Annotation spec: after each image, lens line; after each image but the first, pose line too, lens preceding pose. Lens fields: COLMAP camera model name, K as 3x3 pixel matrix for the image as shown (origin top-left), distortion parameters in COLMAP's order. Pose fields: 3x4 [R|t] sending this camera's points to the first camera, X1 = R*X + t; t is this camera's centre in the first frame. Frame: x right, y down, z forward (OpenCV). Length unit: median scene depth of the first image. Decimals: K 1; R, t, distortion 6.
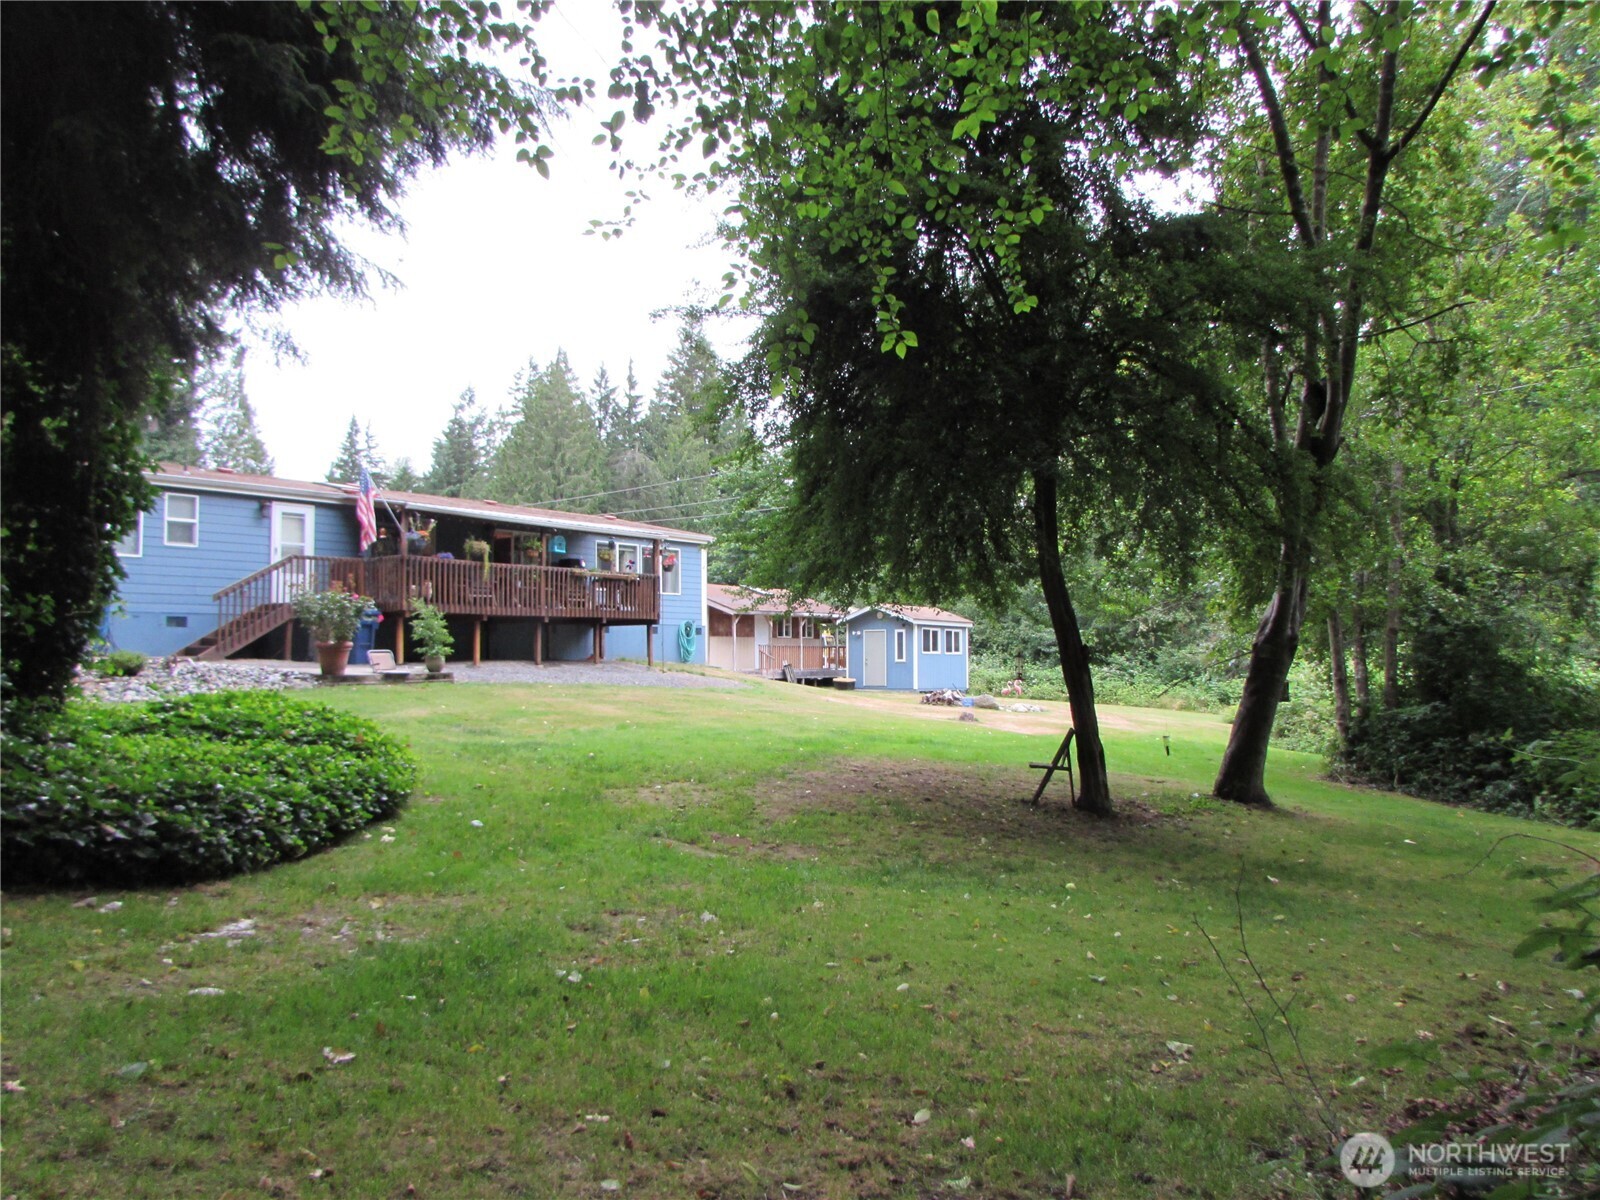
lens RADIAL K [[1176.2, 0, 820.5], [0, 1176.2, 577.3], [0, 0, 1]] dist [0.004524, 0.003312]
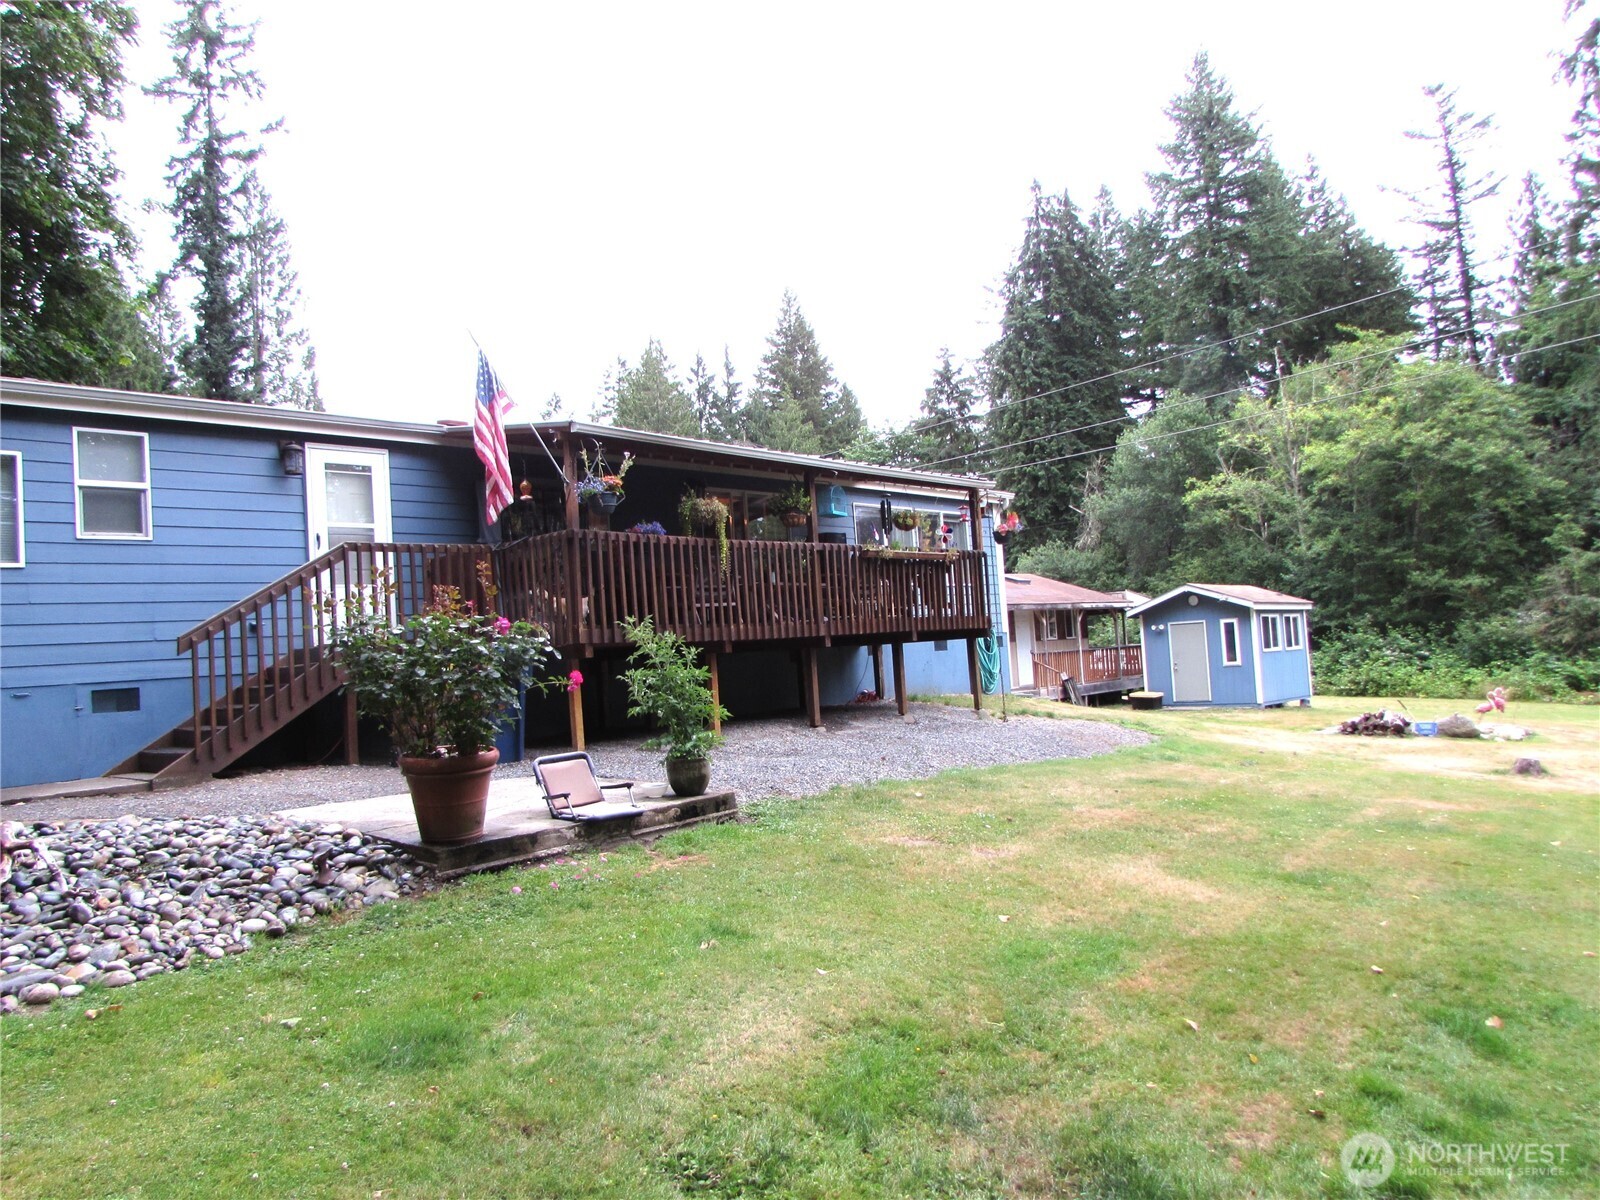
lens RADIAL K [[1181.0, 0, 816.5], [0, 1181.0, 571.1], [0, 0, 1]] dist [0.004747, 0.006377]
pose [[0.995018, -0.065946, -0.074771, -0.129413], [0.065811, 0.997823, -0.004269, 0.003910], [0.074890, -0.000673, 0.997192, 0.309503]]
